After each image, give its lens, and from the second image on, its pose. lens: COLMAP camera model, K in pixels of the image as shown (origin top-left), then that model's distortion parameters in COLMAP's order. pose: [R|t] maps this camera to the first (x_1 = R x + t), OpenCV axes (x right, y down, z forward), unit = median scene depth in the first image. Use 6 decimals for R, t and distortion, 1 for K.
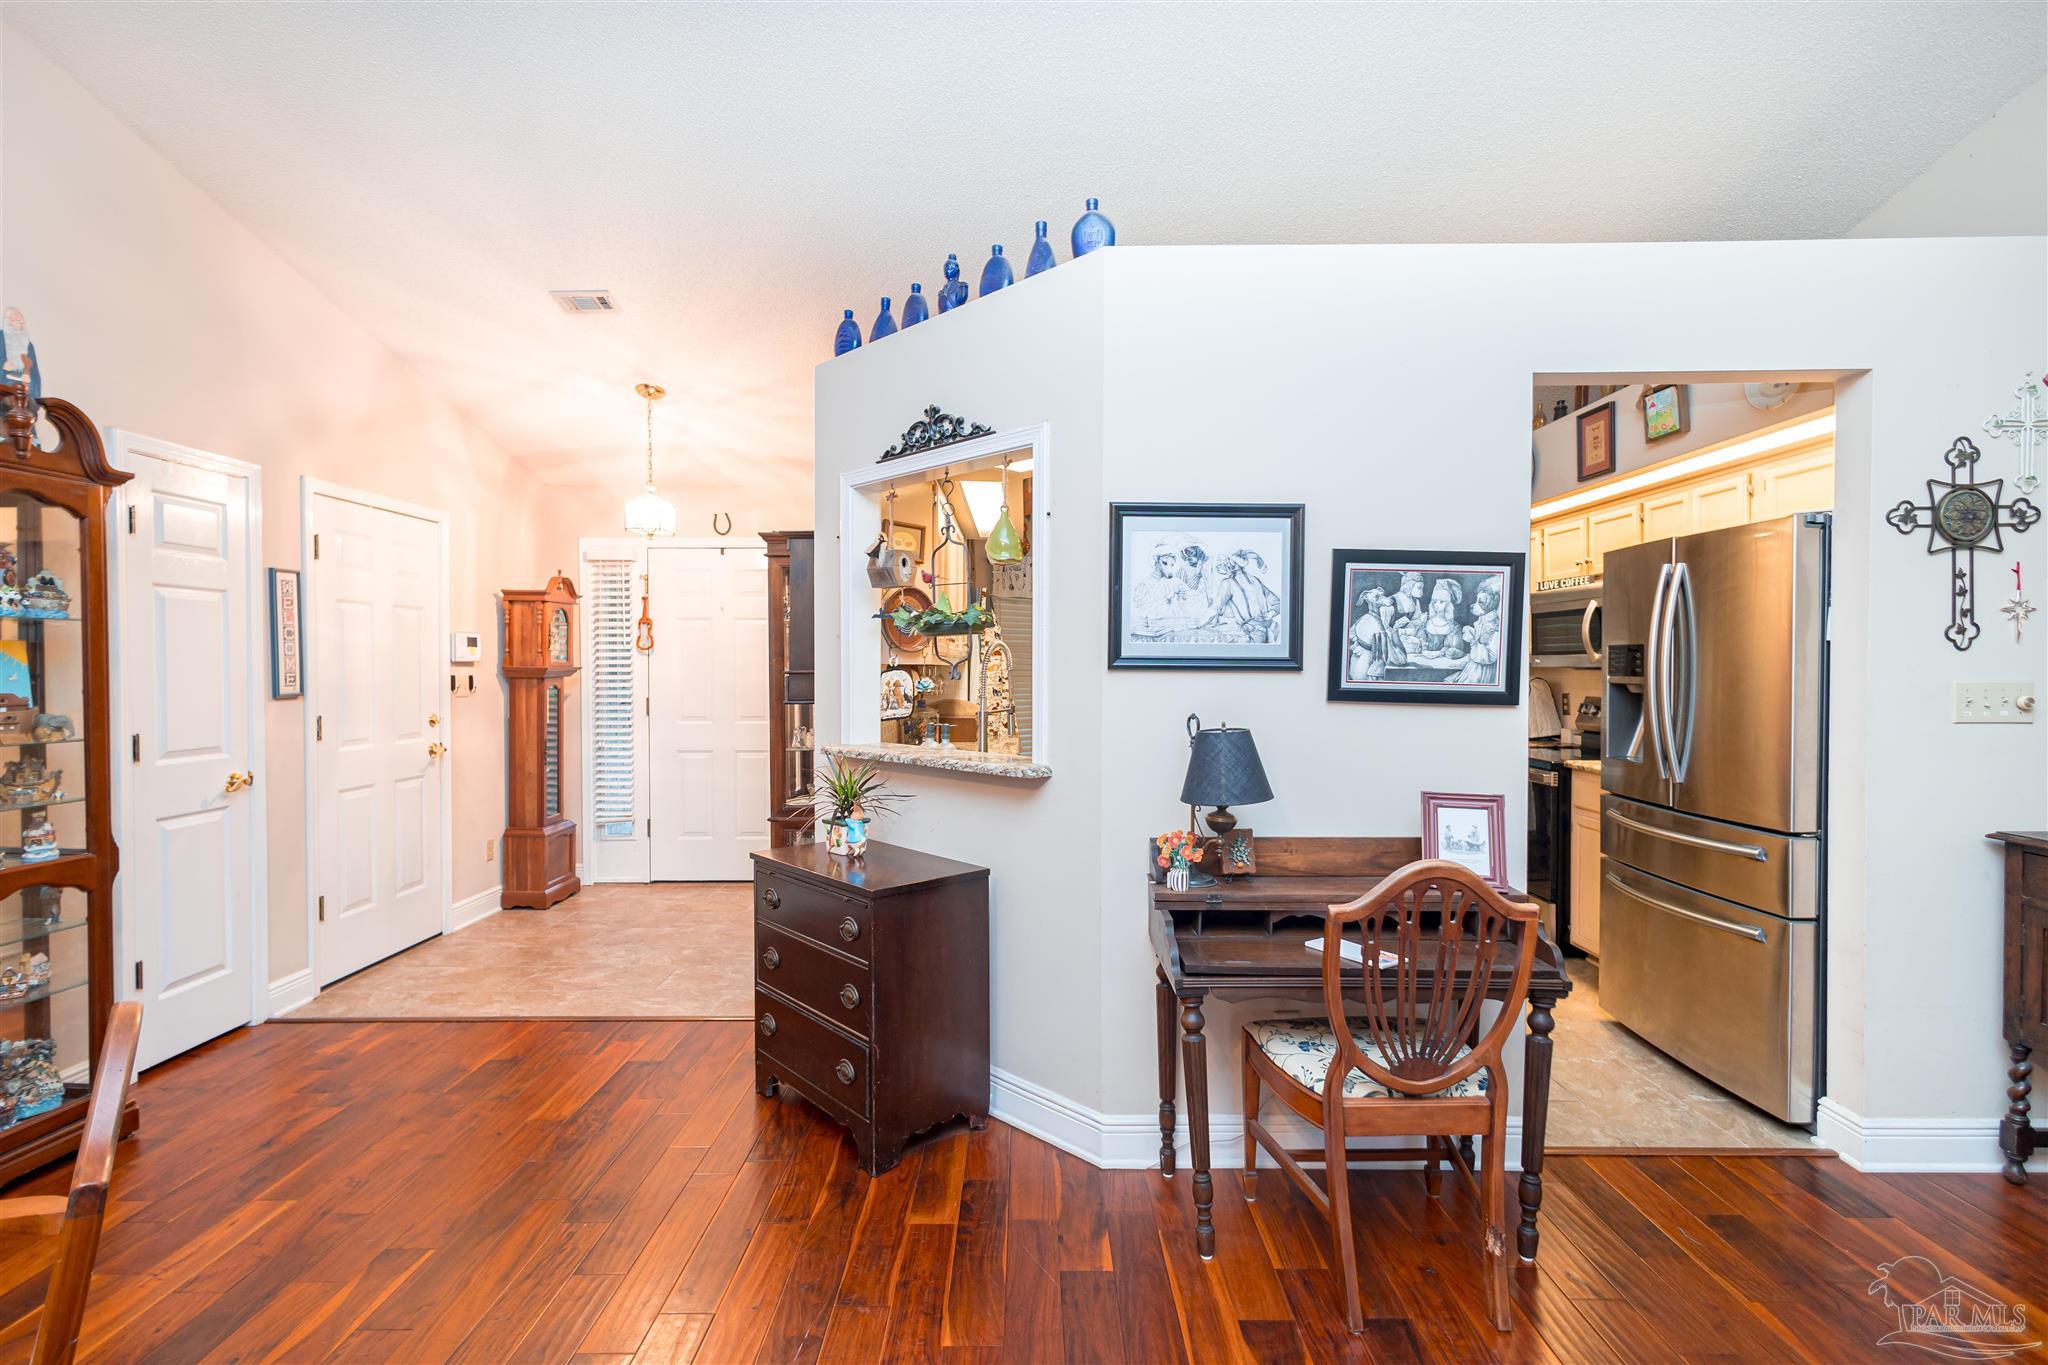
lens RADIAL K [[952.6, 0, 1016.2], [0, 952.6, 690.8], [0, 0, 1]] dist [0.013685, -0.001785]
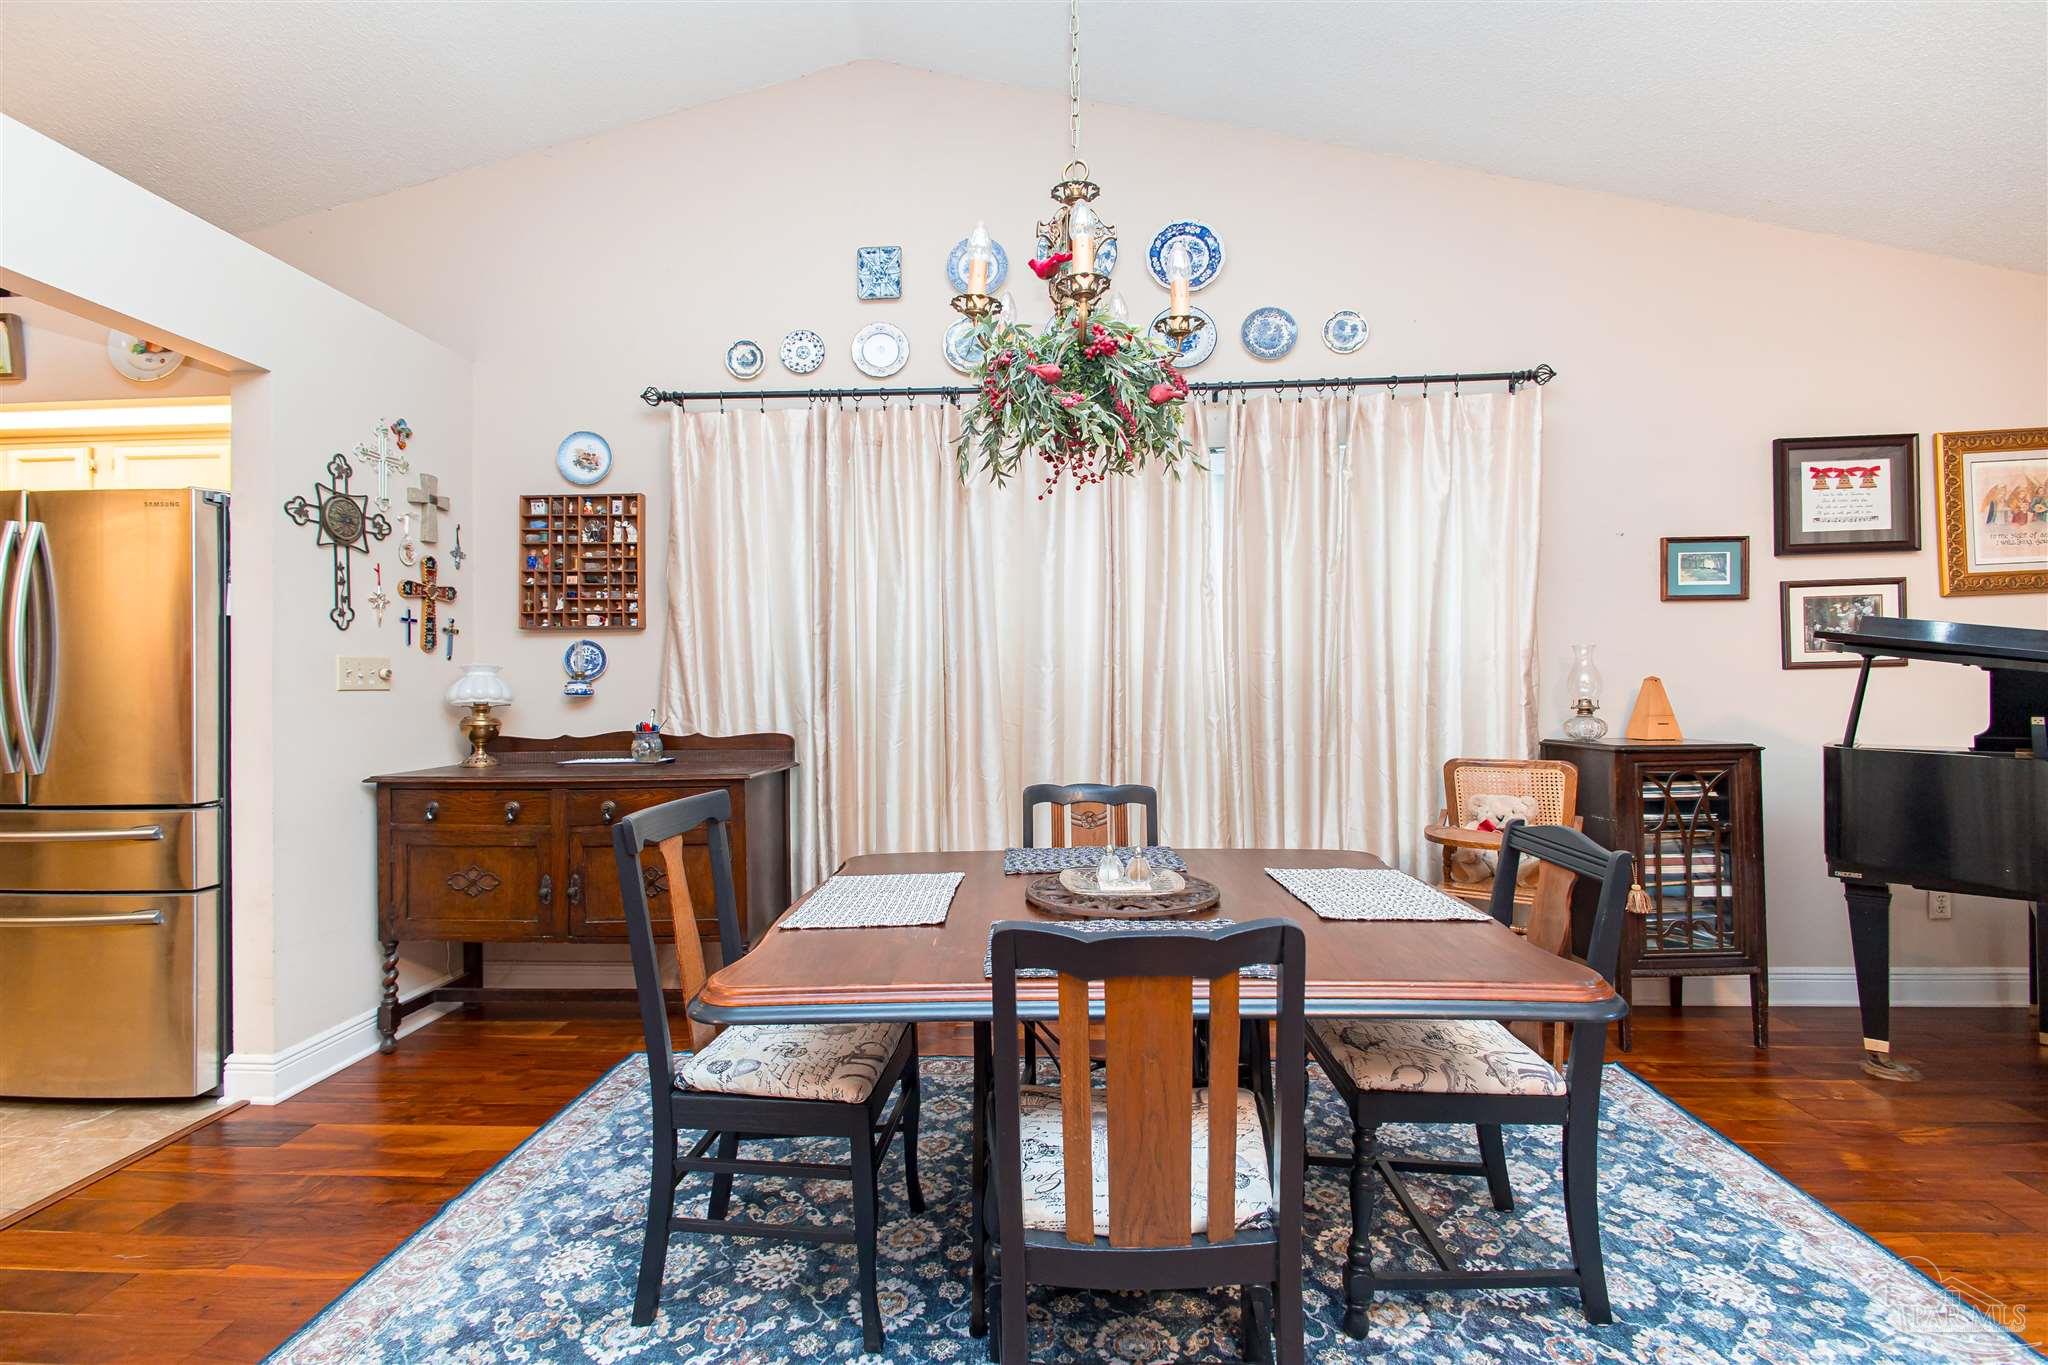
lens RADIAL K [[870.4, 0, 1017.6], [0, 870.4, 668.3], [0, 0, 1]] dist [-0.001810, -0.000422]
pose [[0.061273, 0.022647, 0.997864, -0.044675], [0.015390, 0.999602, -0.023632, 0.043539], [-0.998002, 0.016805, 0.060901, 0.095522]]
